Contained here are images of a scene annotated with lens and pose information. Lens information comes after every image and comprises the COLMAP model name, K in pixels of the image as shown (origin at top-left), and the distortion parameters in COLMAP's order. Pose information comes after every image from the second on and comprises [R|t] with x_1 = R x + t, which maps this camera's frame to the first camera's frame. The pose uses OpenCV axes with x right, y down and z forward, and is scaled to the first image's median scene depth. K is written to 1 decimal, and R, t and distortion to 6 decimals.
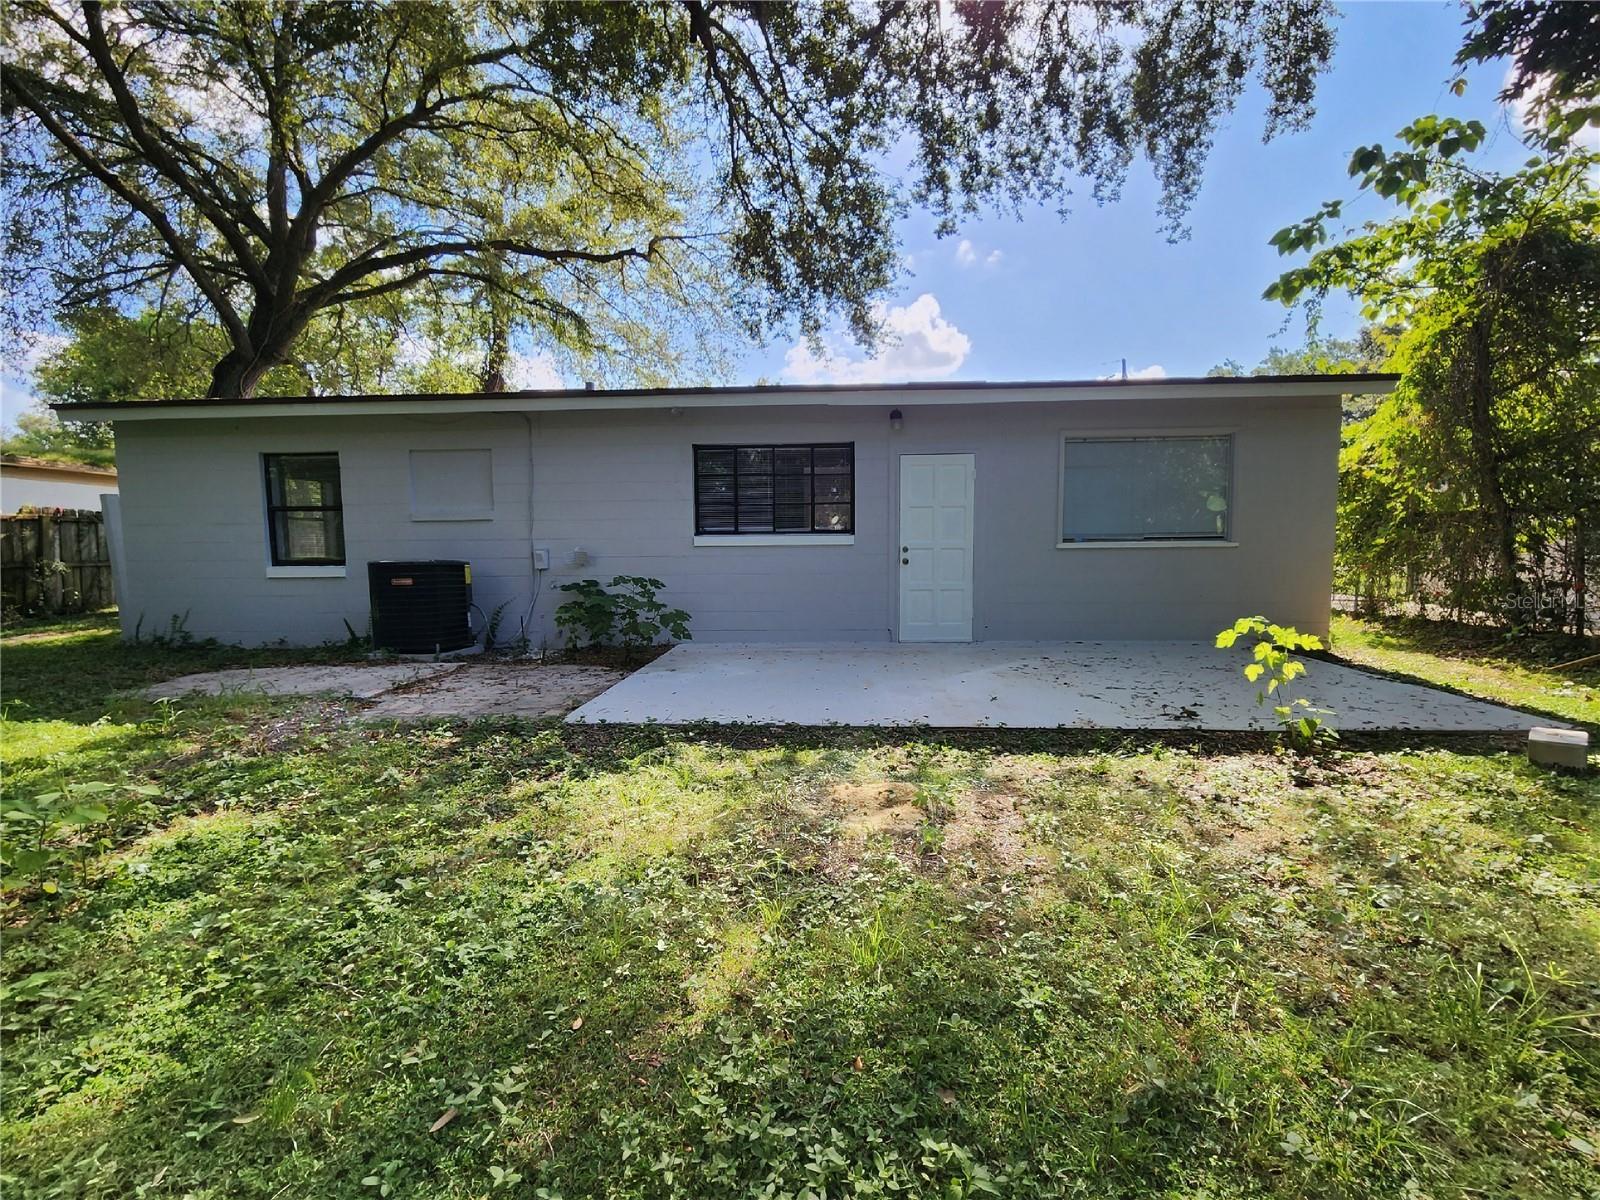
lens RADIAL K [[658.0, 0, 799.6], [0, 658.0, 601.4], [0, 0, 1]] dist [-0.005969, -0.000186]
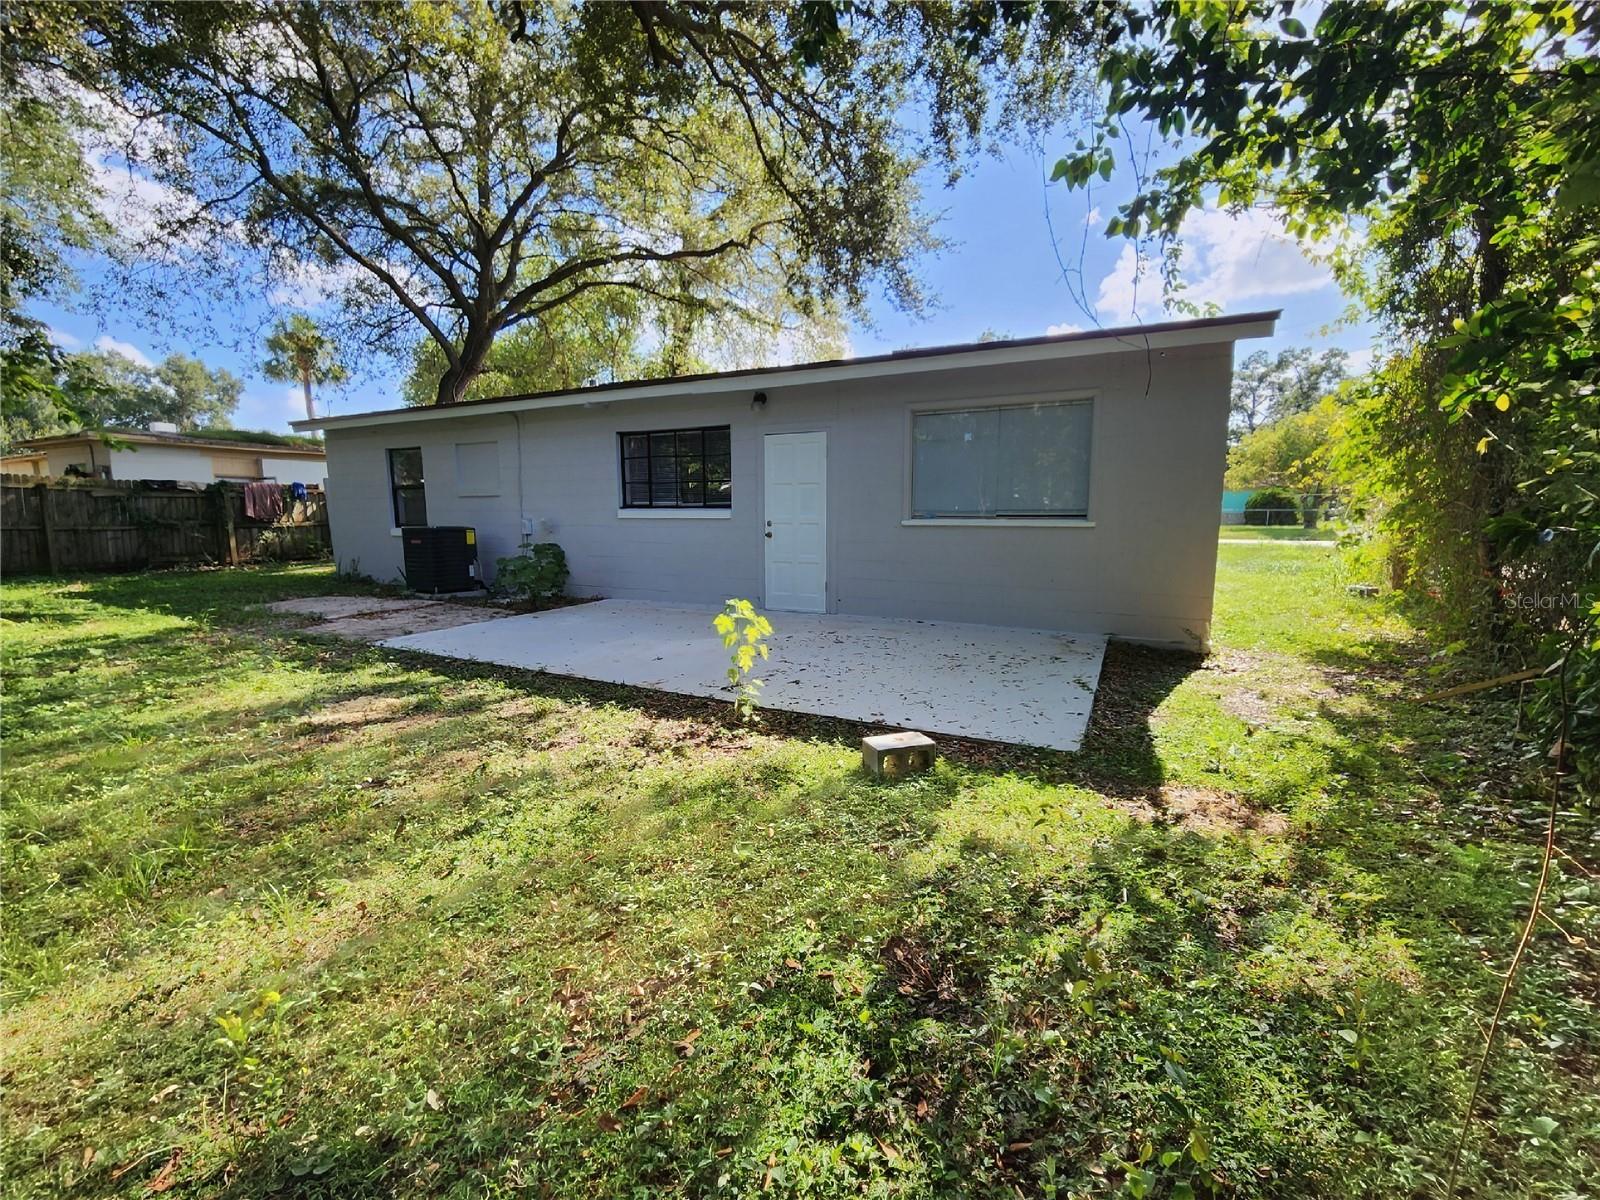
lens RADIAL K [[658.0, 0, 801.8], [0, 658.0, 604.5], [0, 0, 1]] dist [-0.005969, -0.000186]
pose [[0.919184, 0.063467, -0.388680, 0.617683], [-0.040365, 0.996914, 0.067326, -0.020876], [0.391754, -0.046196, 0.918910, 0.024715]]
